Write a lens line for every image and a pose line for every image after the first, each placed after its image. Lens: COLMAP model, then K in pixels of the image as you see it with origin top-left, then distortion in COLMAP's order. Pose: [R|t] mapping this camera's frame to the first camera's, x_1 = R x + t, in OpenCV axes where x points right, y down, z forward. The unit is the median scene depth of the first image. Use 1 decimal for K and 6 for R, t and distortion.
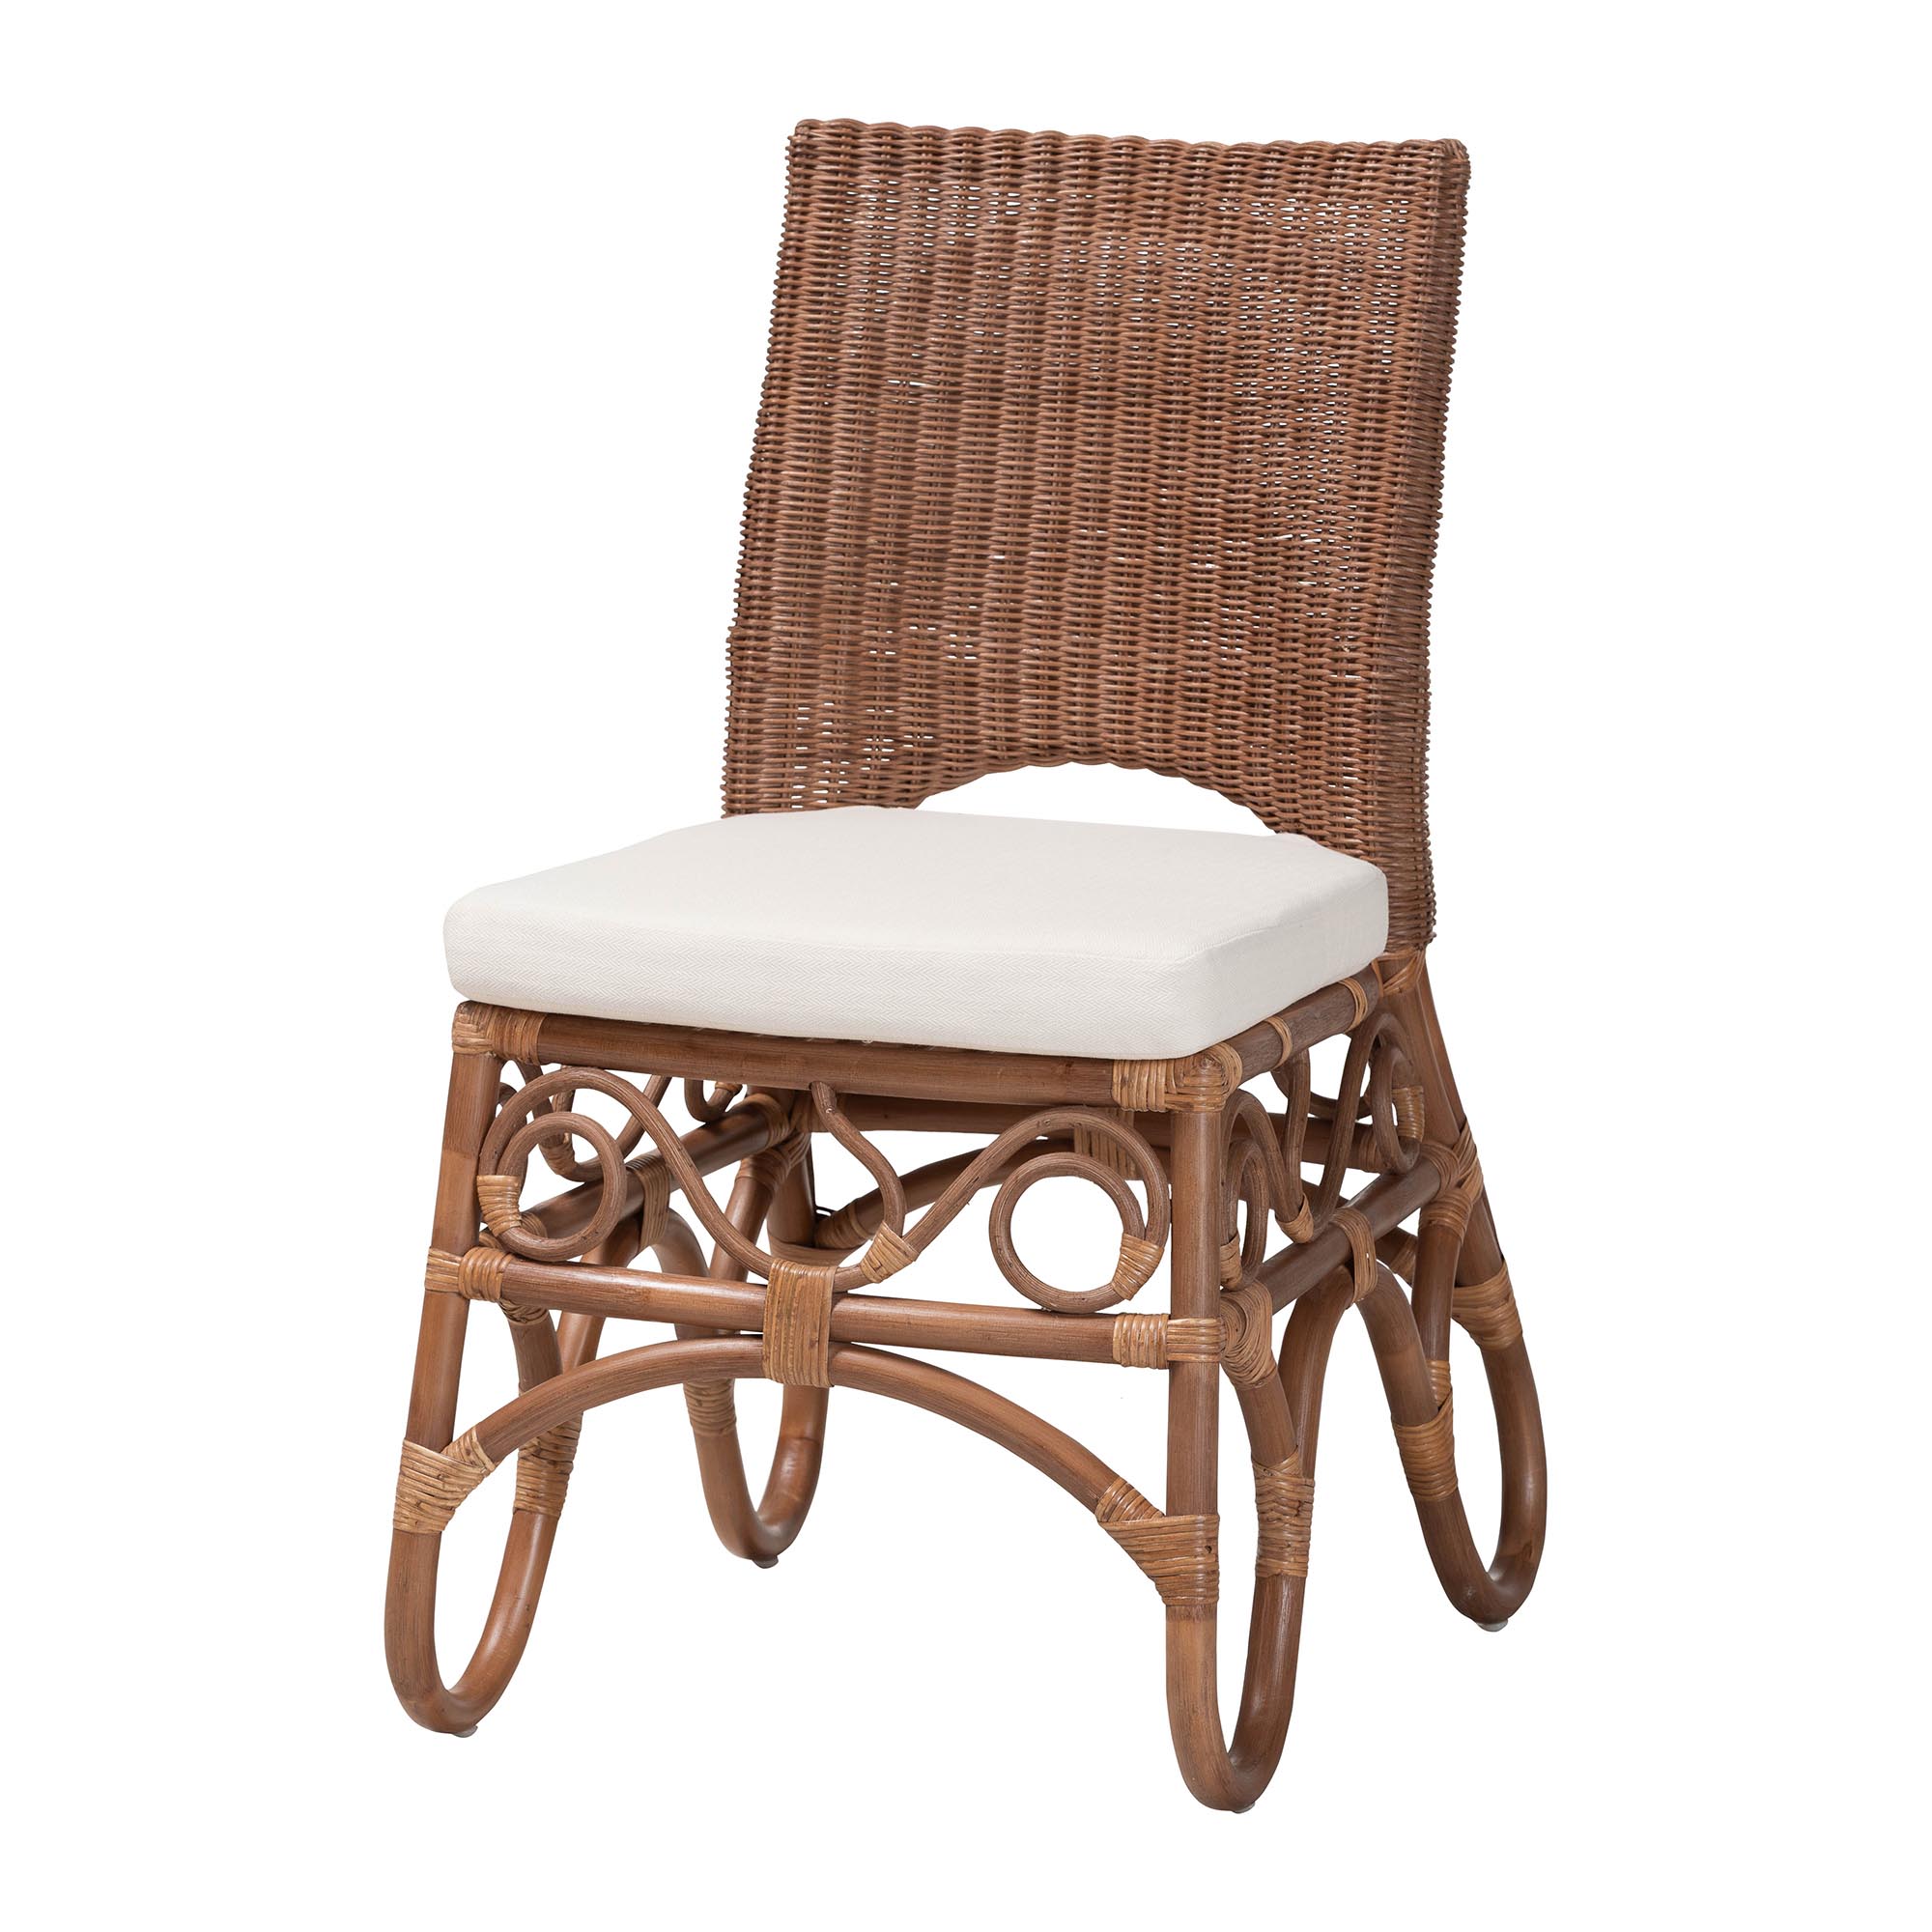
lens RADIAL K [[11038.7, 0, 964.4], [0, 11038.7, 966.5], [0, 0, 1]] dist [0.022492, 0.000000]
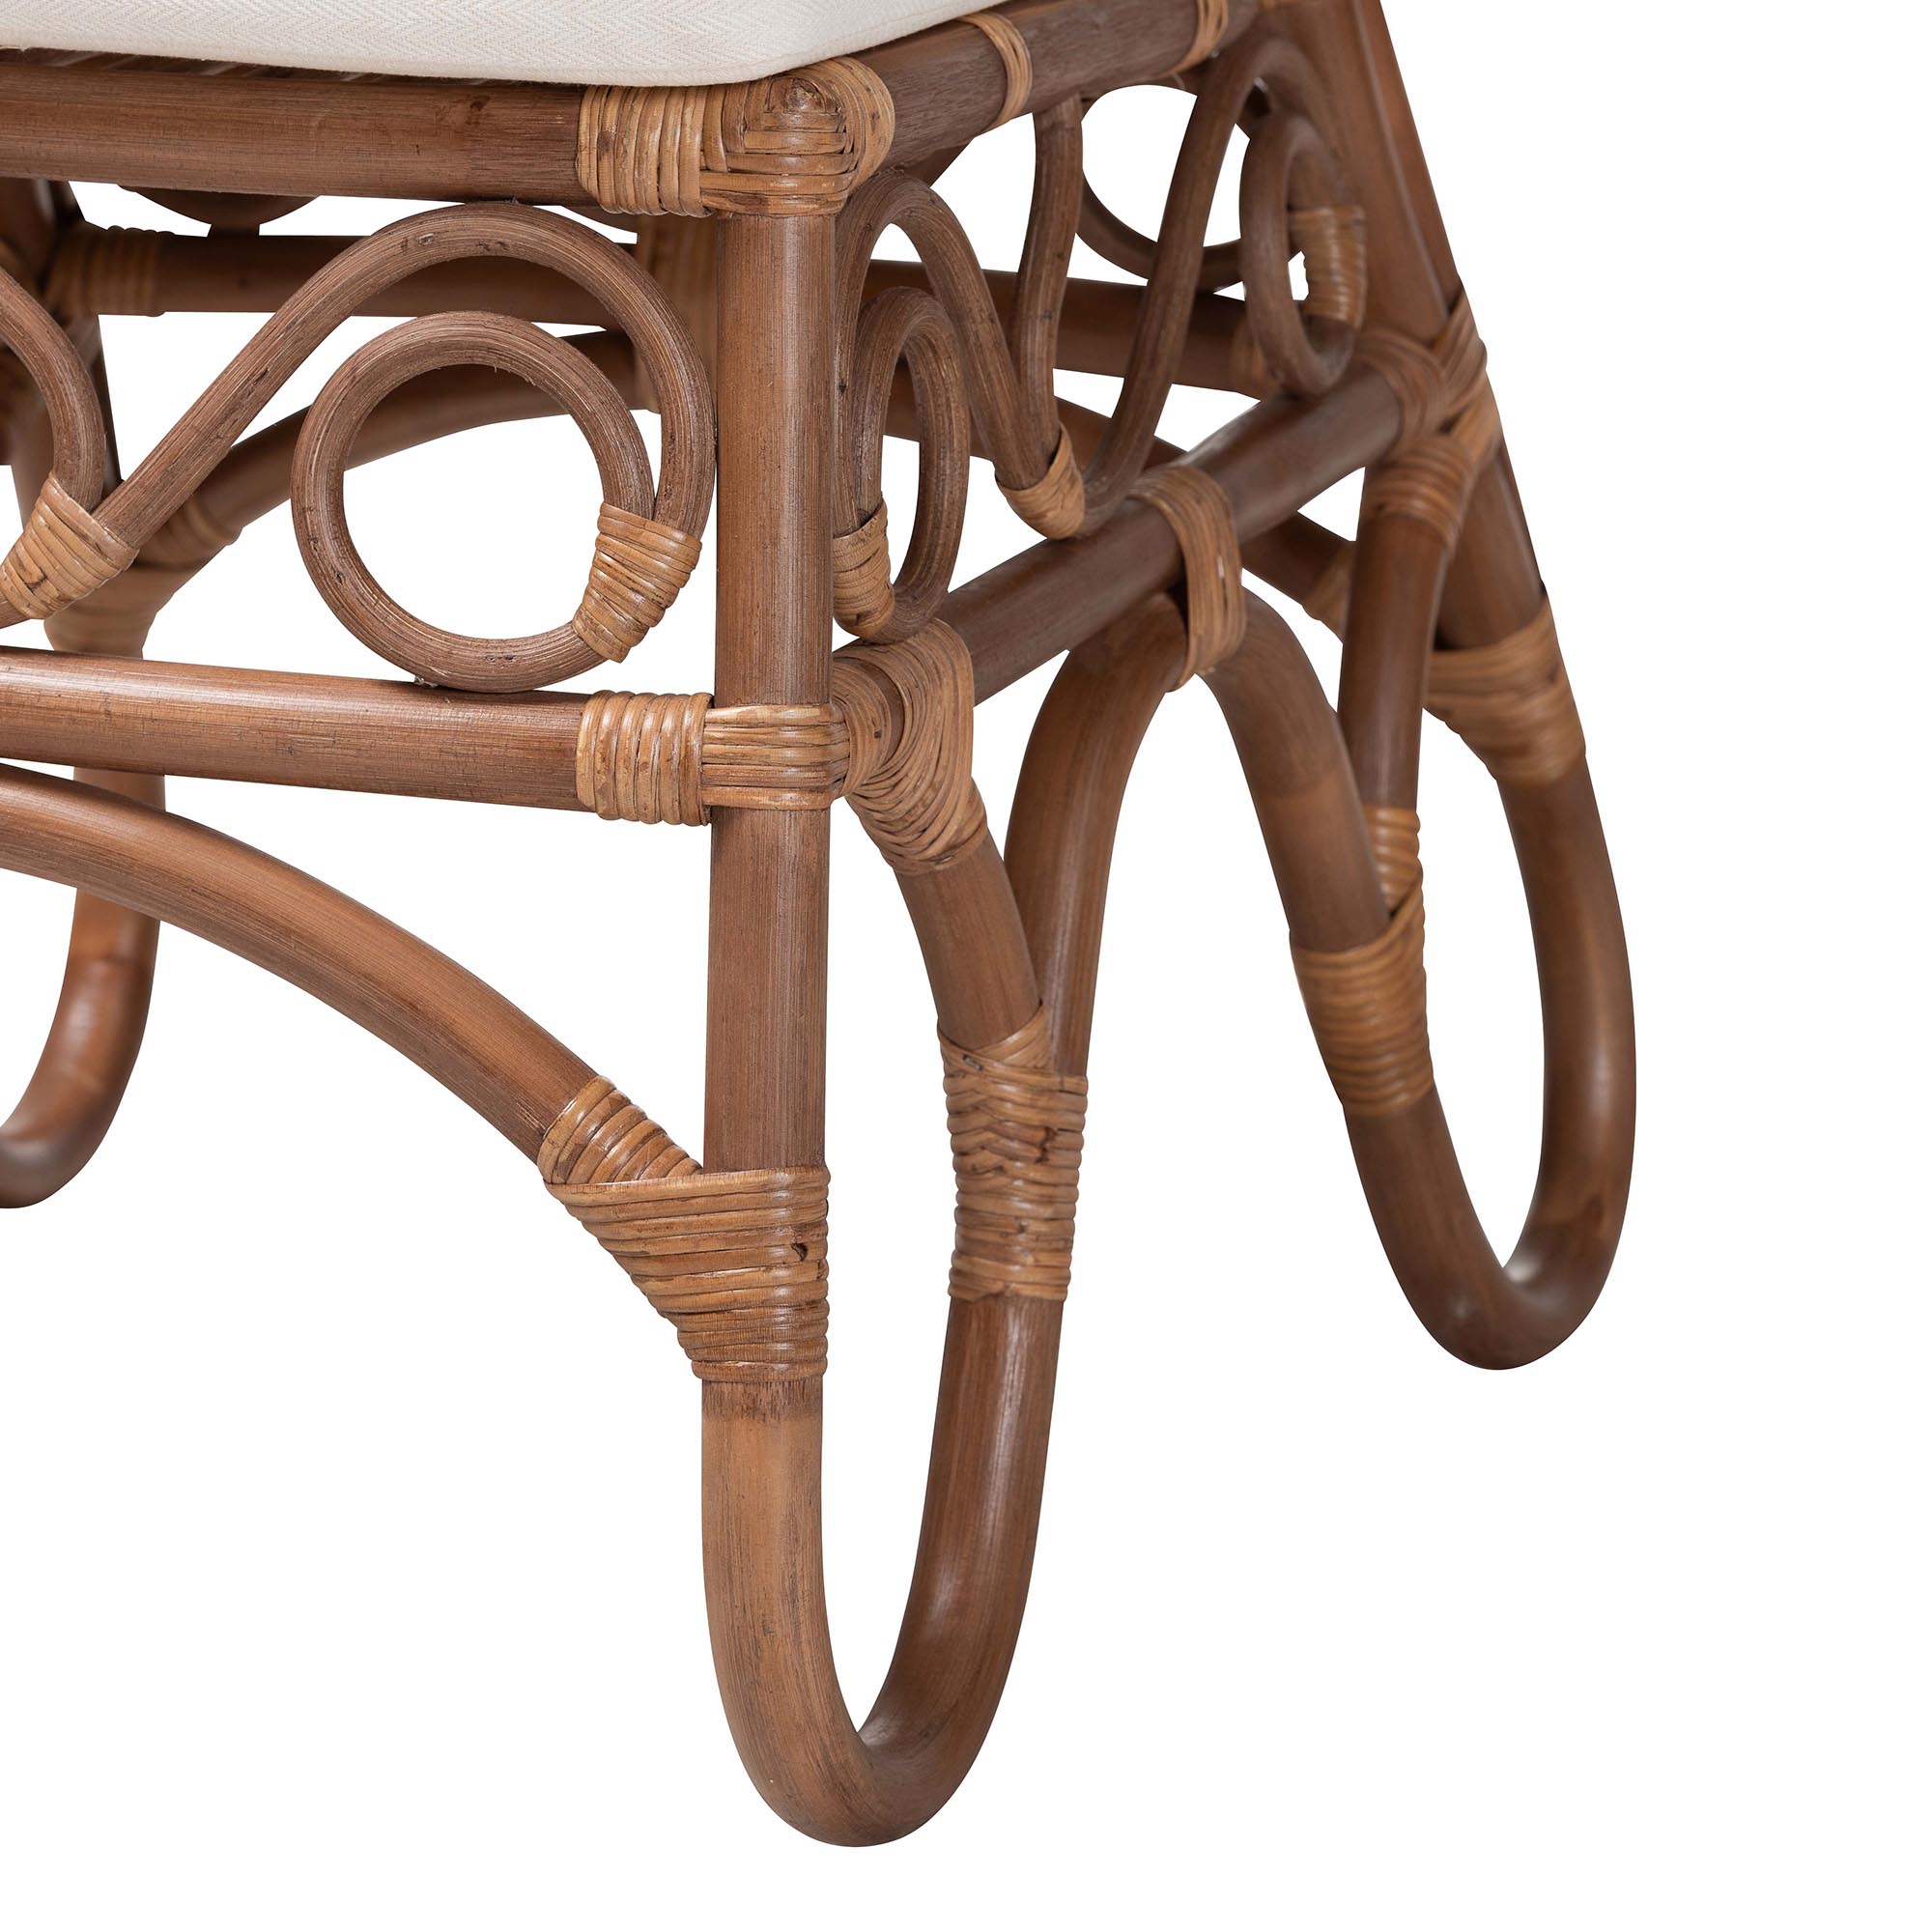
lens RADIAL K [[10540.7, 0, 965.7], [0, 10540.7, 964.8], [0, 0, 1]] dist [-0.037866, 0.000000]
pose [[0.999624, 0.007231, -0.026456, 0.037944], [-0.005873, 0.998680, 0.051030, 0.020542], [0.026790, -0.050856, 0.998347, 0.579916]]
